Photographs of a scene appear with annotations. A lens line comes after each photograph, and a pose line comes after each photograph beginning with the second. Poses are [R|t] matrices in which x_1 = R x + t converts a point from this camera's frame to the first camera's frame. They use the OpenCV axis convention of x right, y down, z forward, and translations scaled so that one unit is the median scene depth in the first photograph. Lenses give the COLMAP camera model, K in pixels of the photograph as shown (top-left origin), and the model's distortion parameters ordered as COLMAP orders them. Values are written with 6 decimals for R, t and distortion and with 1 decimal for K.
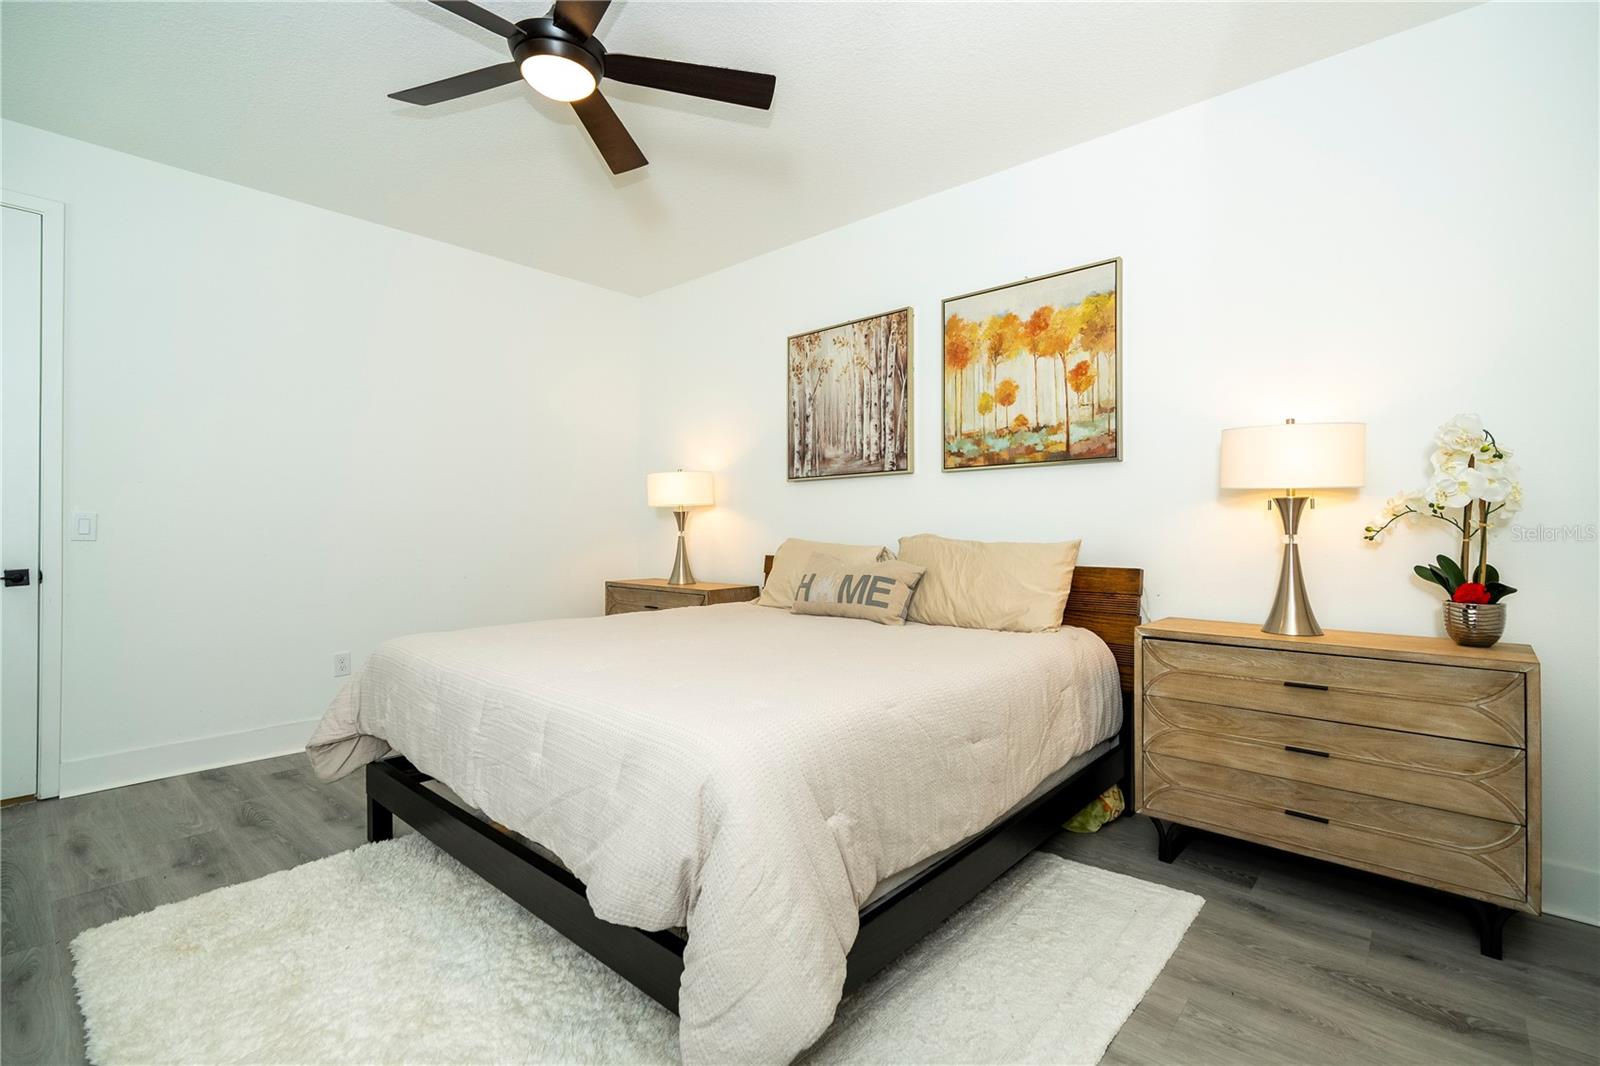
lens RADIAL K [[740.1, 0, 815.2], [0, 740.1, 529.0], [0, 0, 1]] dist [-0.012851, 0.008631]
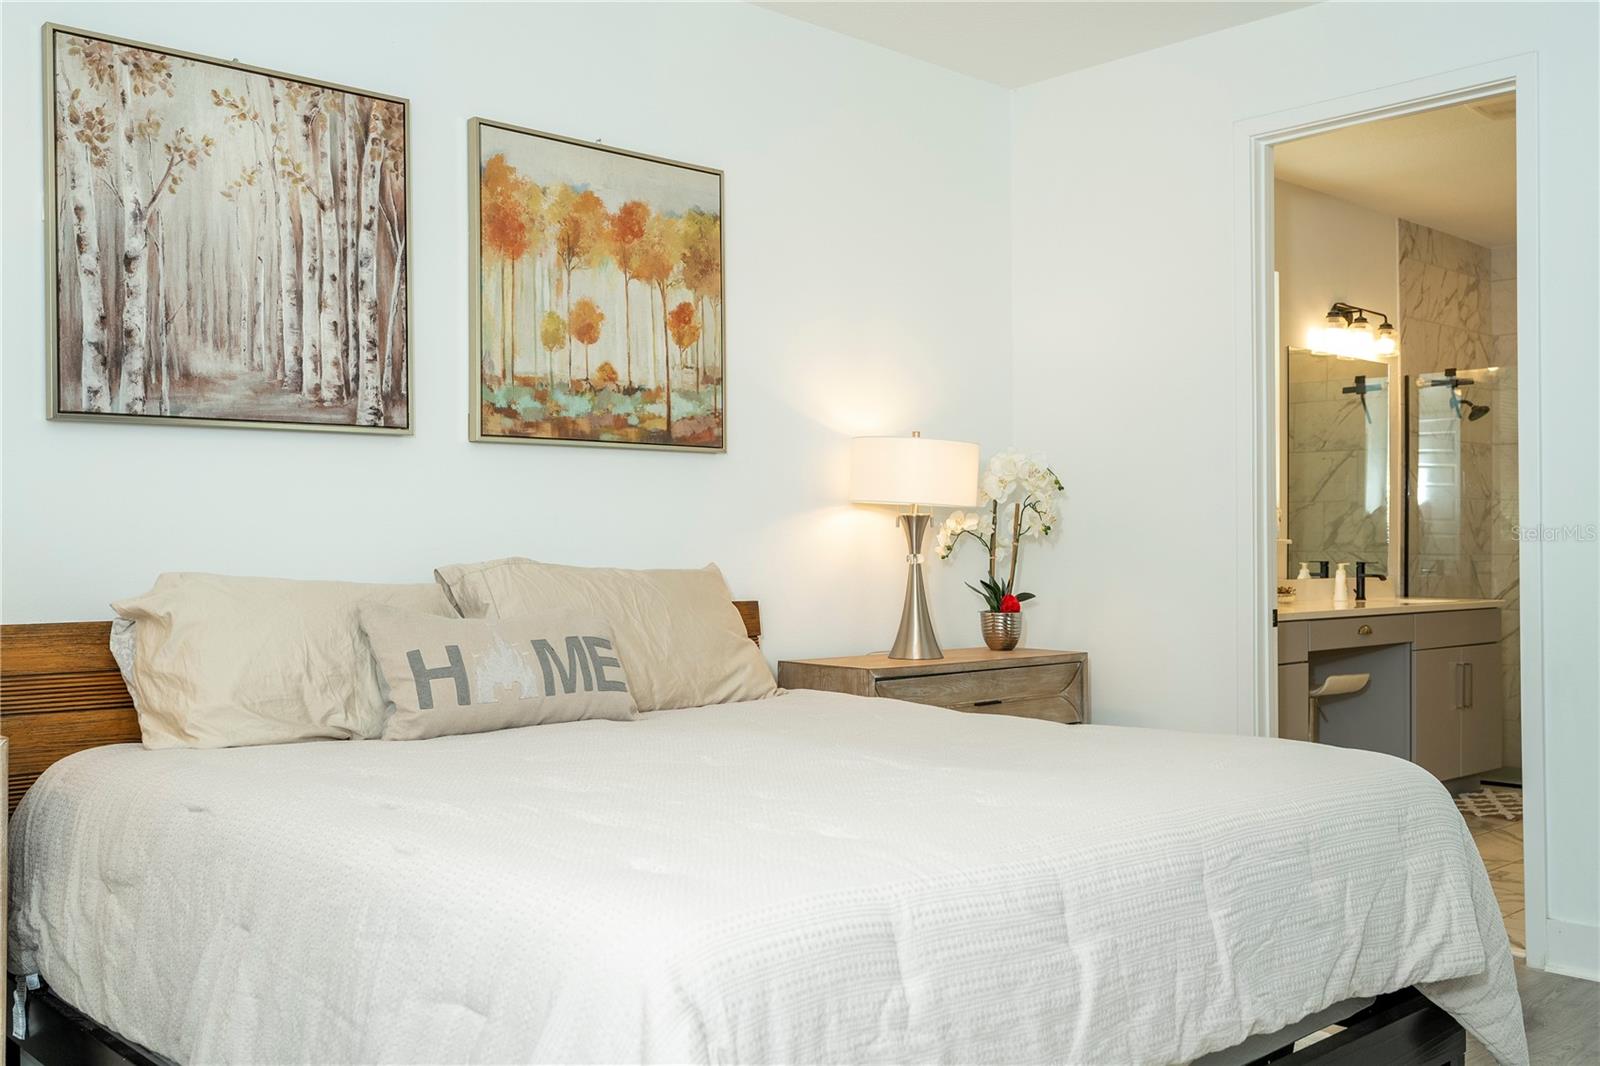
lens RADIAL K [[1482.9, 0, 800.0], [0, 1482.9, 533.0], [0, 0, 1]] dist [0.030219, -0.024634]
pose [[0.100048, 0.002366, 0.994980, -0.837209], [-0.006871, 0.999975, -0.001687, -0.009887], [-0.994959, -0.006667, 0.100062, 0.633949]]
